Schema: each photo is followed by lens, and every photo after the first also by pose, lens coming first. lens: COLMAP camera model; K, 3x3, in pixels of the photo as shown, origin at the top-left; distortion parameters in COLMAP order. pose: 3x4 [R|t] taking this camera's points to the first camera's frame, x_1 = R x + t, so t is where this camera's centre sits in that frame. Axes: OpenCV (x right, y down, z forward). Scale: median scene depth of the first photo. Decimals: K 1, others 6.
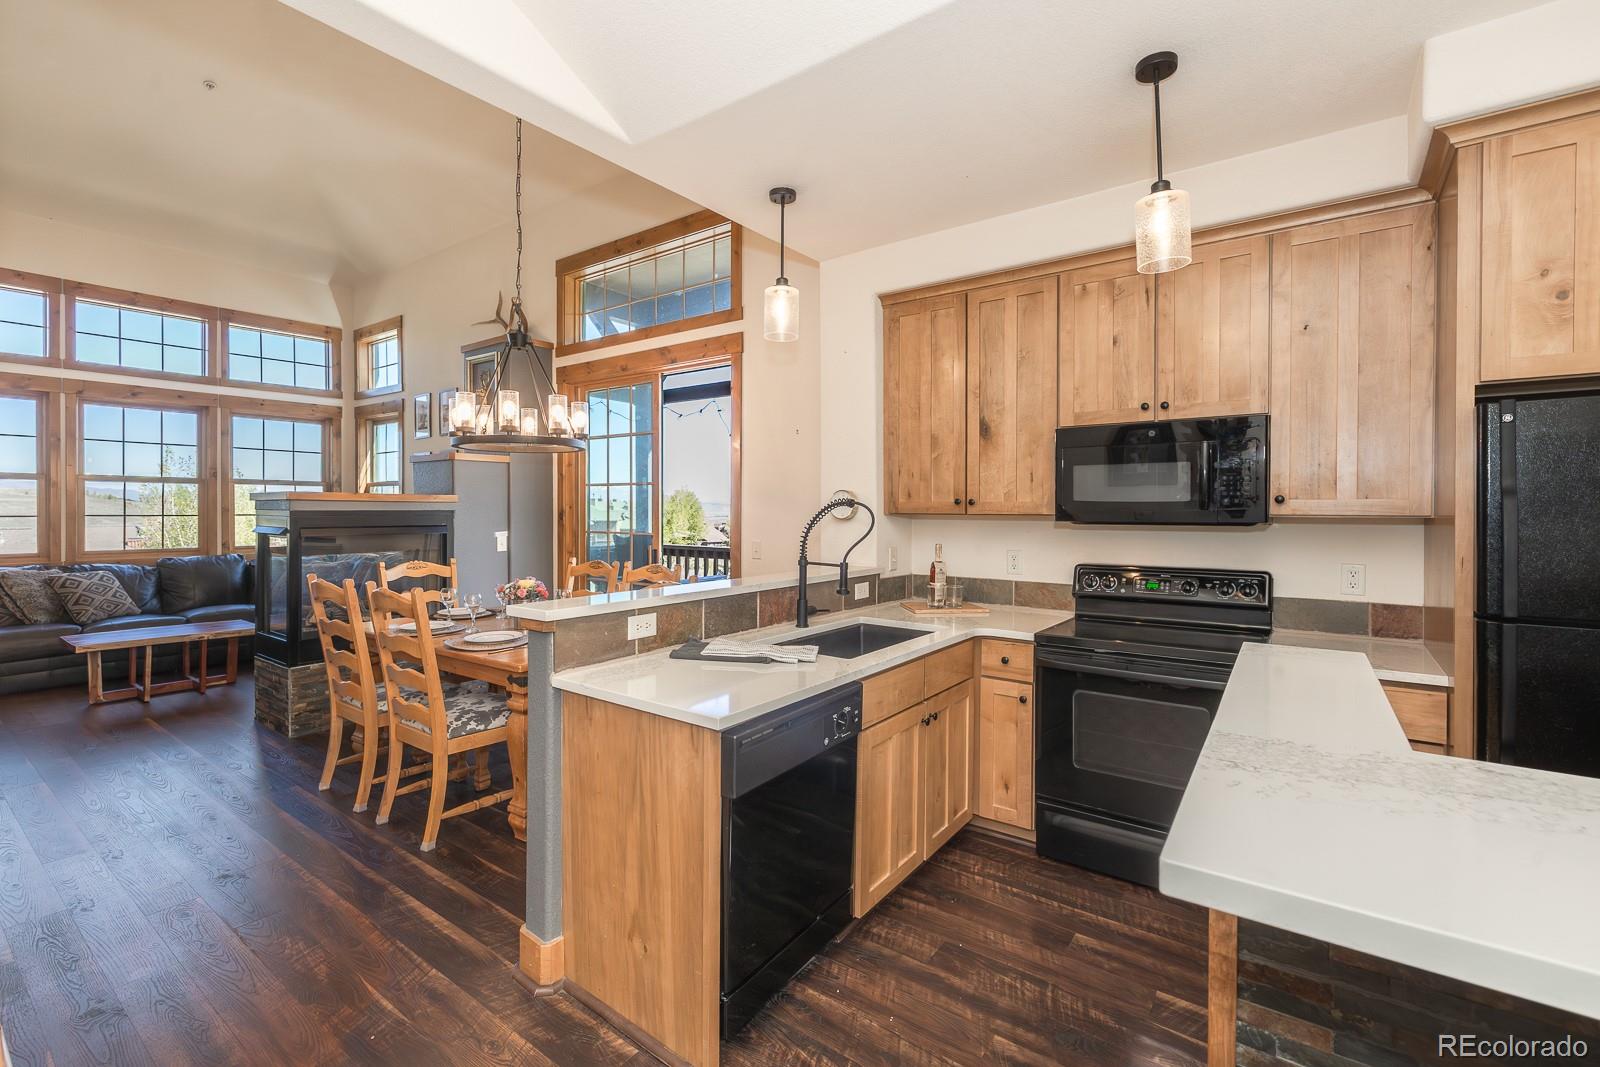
lens RADIAL K [[692.6, 0, 792.3], [0, 692.6, 514.8], [0, 0, 1]] dist [0.001755, 0.000058]
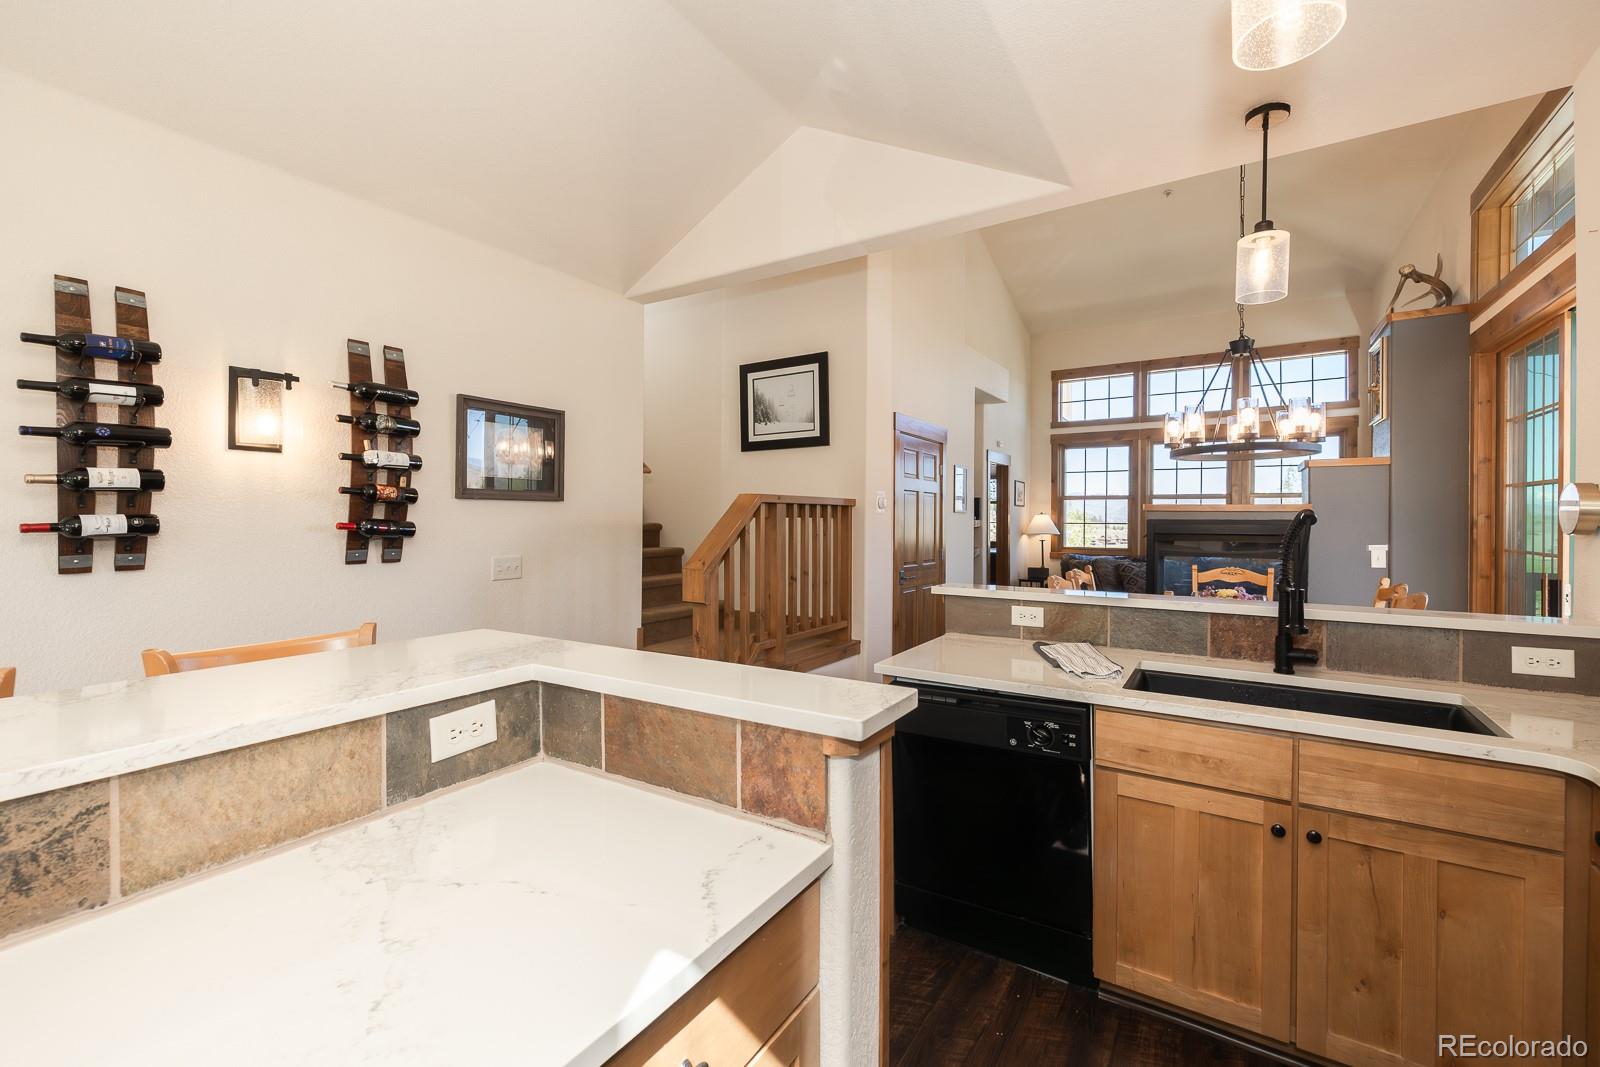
lens RADIAL K [[692.6, 0, 816.7], [0, 692.6, 505.4], [0, 0, 1]] dist [0.001755, 0.000058]
pose [[0.084514, -0.019051, -0.996240, 0.558489], [-0.010723, 0.999742, -0.020028, -0.000396], [0.996365, 0.012375, 0.084288, 0.325336]]
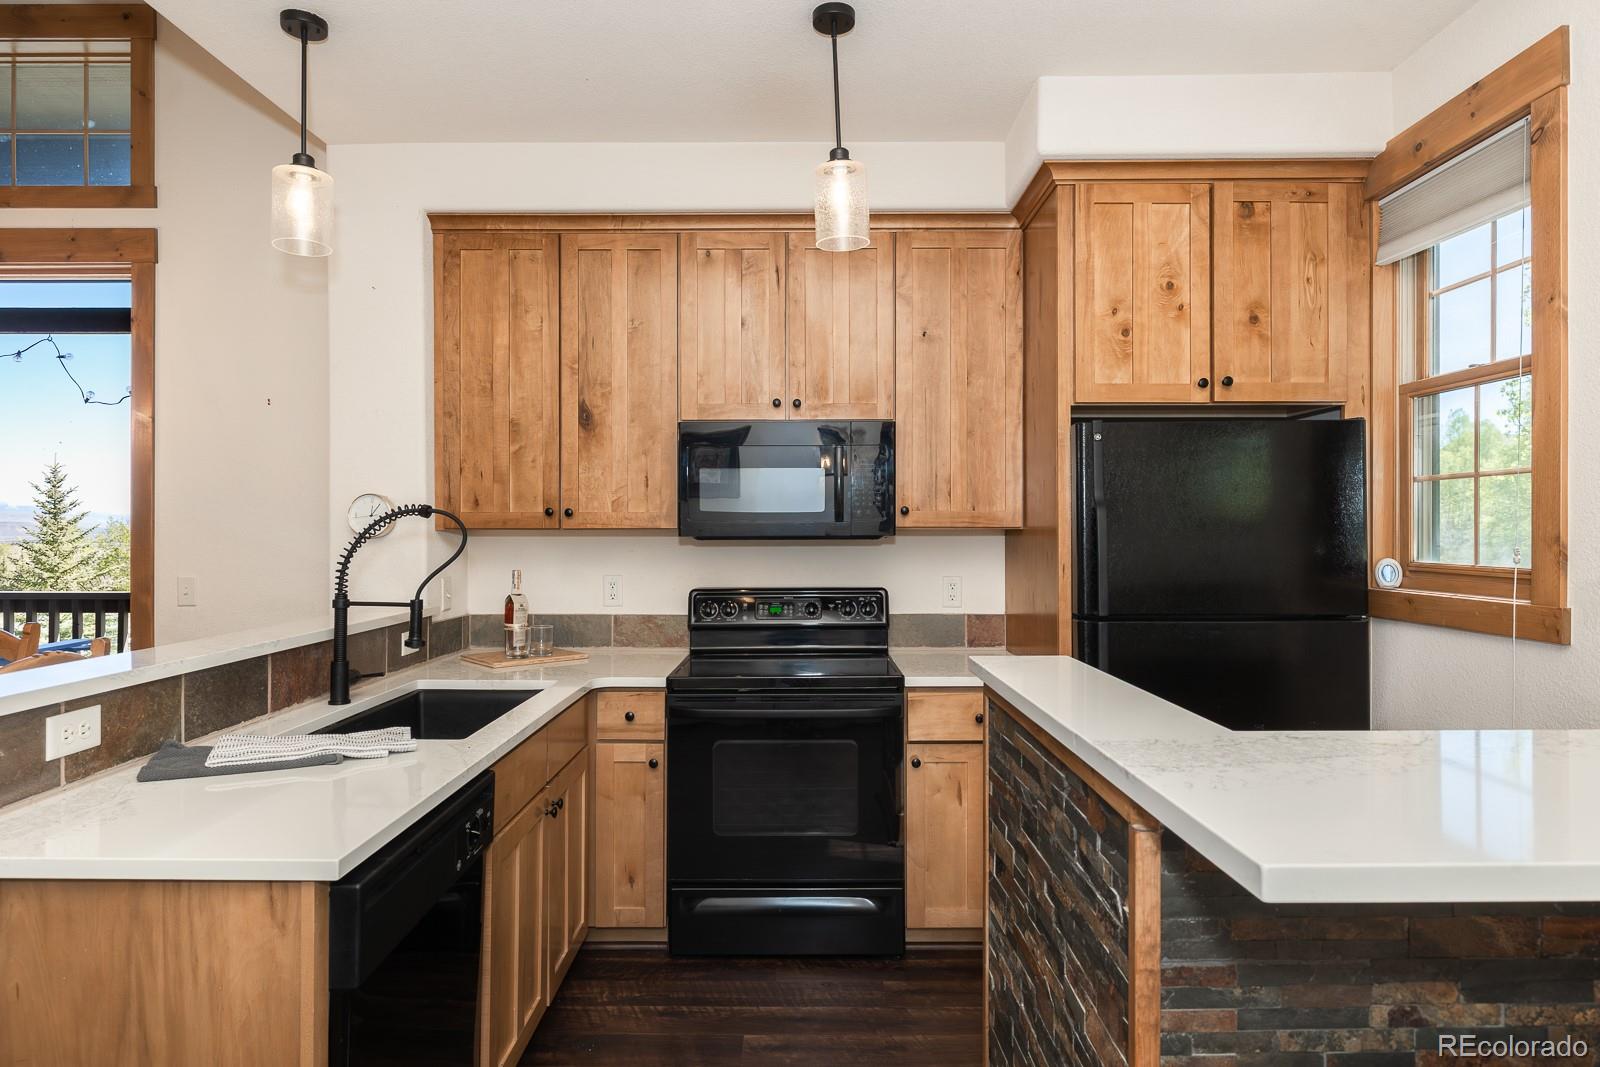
lens RADIAL K [[907.1, 0, 785.7], [0, 907.1, 528.4], [0, 0, 1]] dist [0.001944, -0.002811]
pose [[0.811290, -0.002672, 0.584638, -0.107821], [0.007768, 0.999951, -0.006209, 0.005698], [-0.584593, 0.009579, 0.811270, 0.055561]]
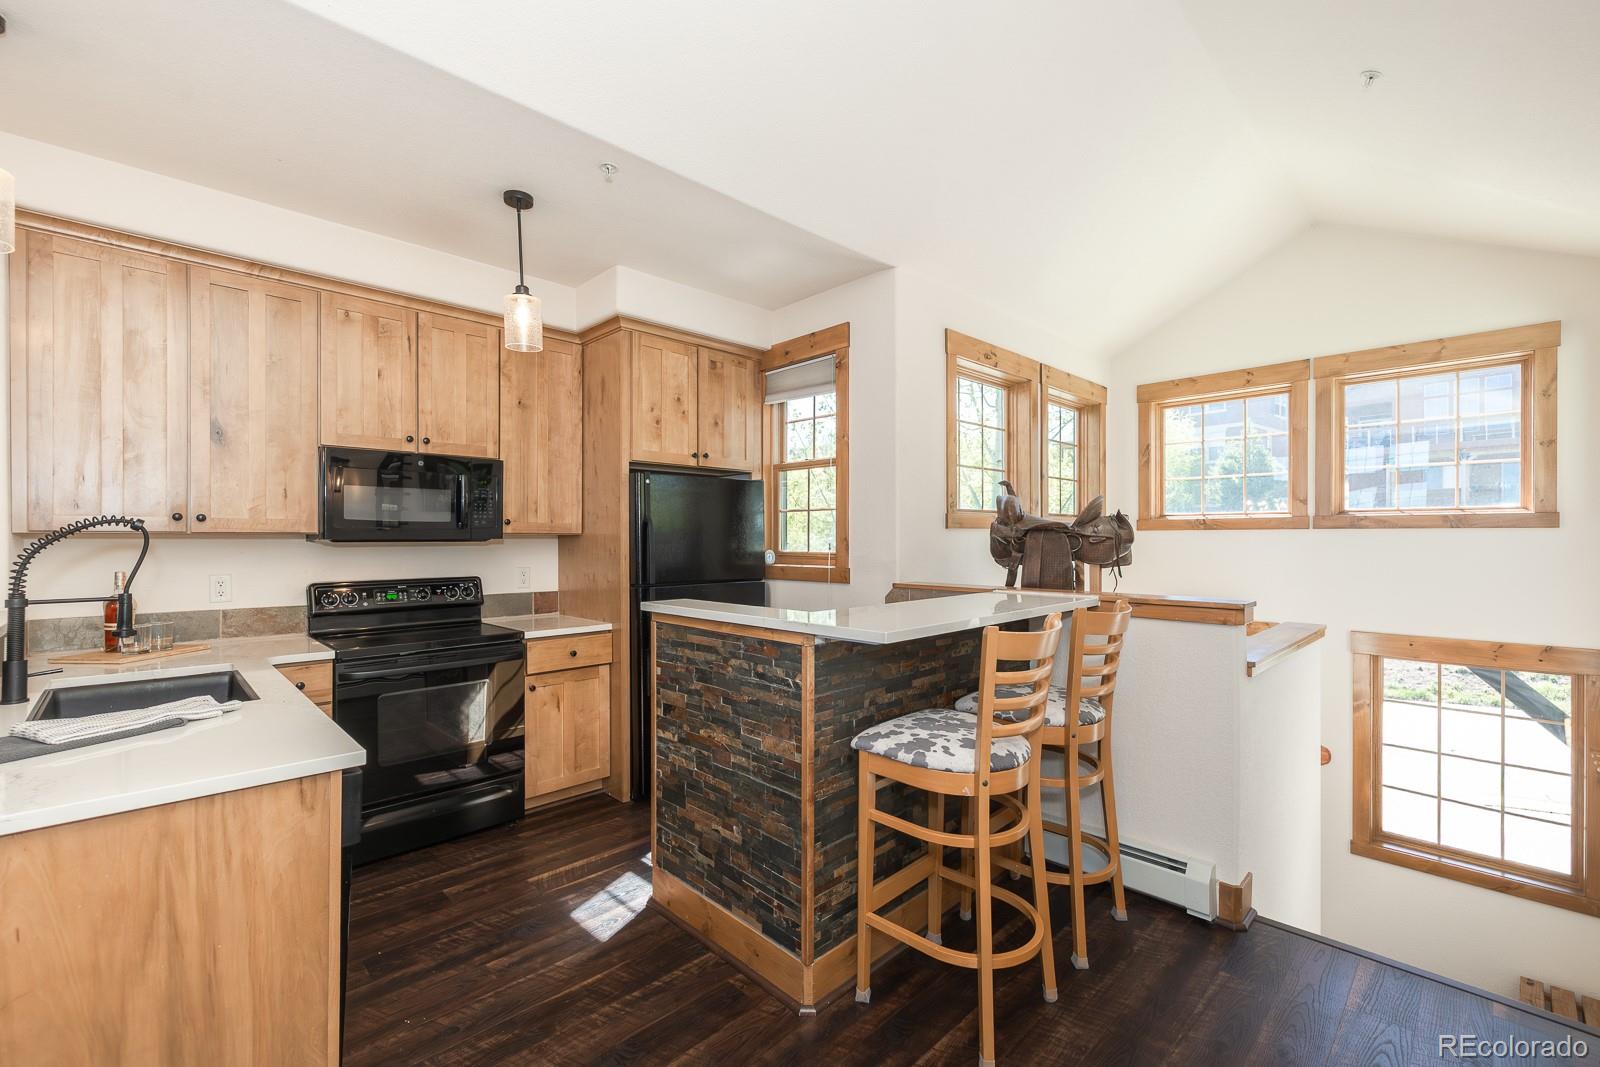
lens RADIAL K [[692.6, 0, 806.1], [0, 692.6, 536.7], [0, 0, 1]] dist [0.001755, 0.000058]
pose [[0.157474, 0.000510, 0.987523, -0.387123], [0.009115, 0.999957, -0.001970, 0.010706], [-0.987481, 0.009312, 0.157462, 0.126624]]
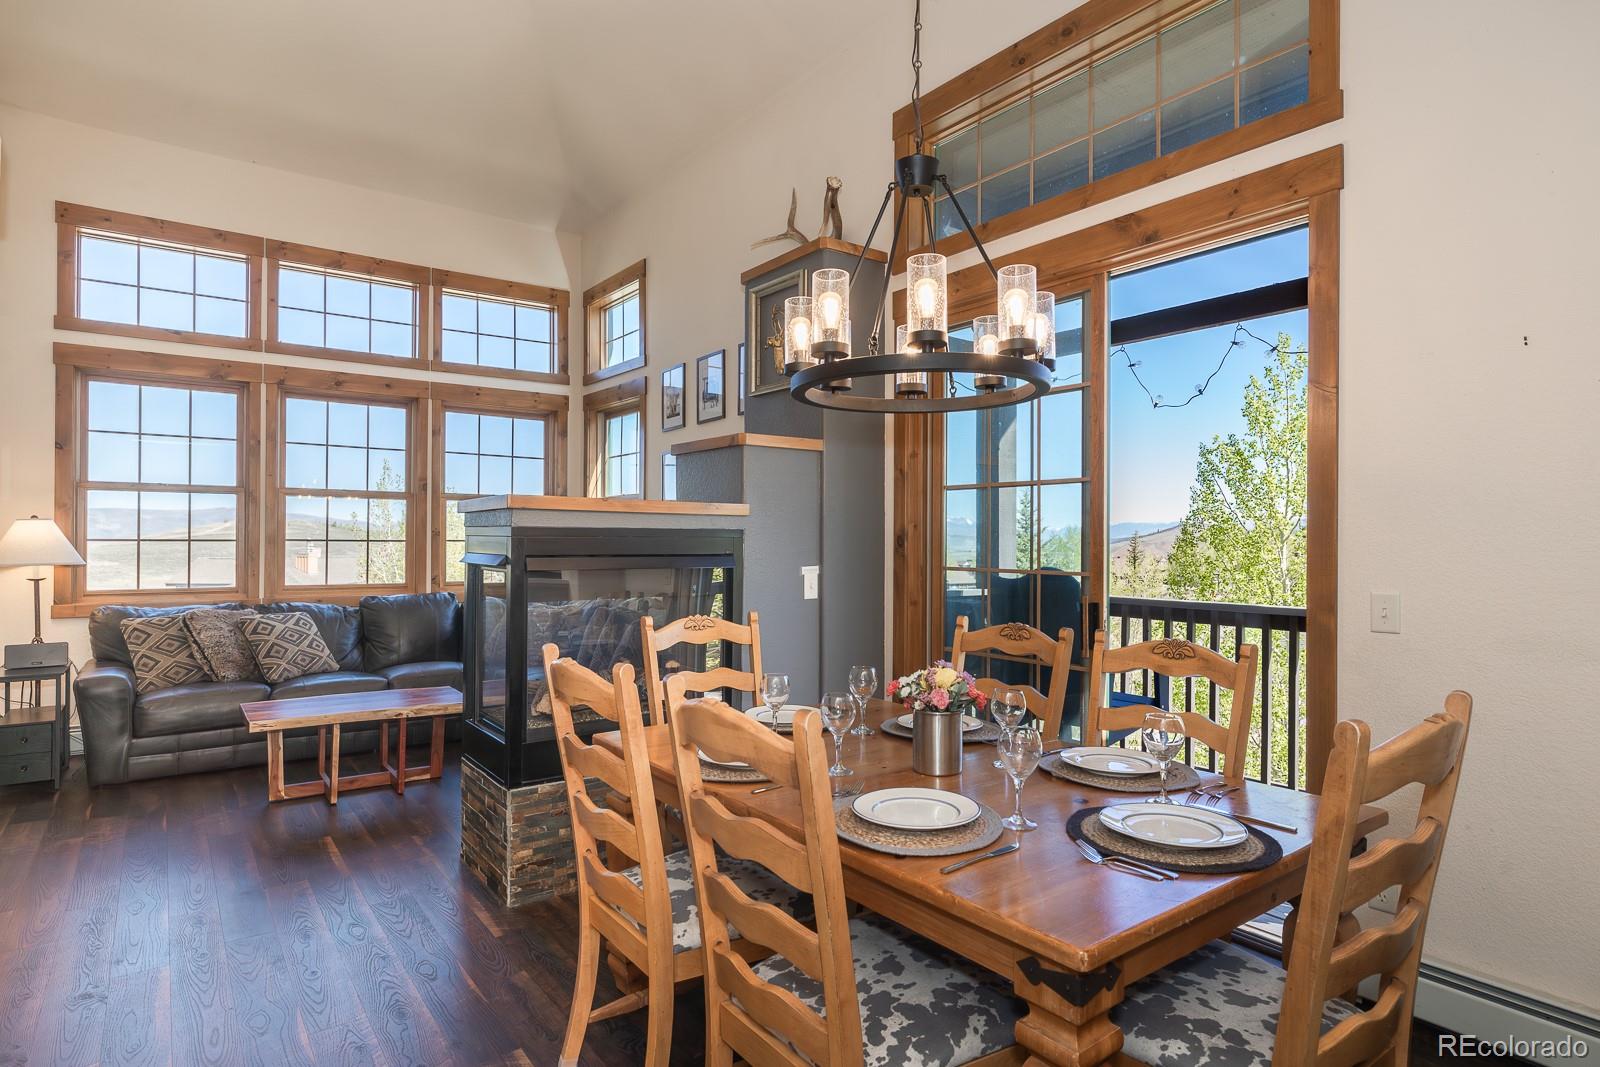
lens RADIAL K [[859.3, 0, 793.1], [0, 859.3, 536.9], [0, 0, 1]] dist [-0.000245, -0.000164]
pose [[0.954276, 0.000354, -0.298927, -0.305867], [-0.004413, 0.999907, -0.012902, 0.012444], [0.298895, 0.013632, 0.954189, 0.411829]]
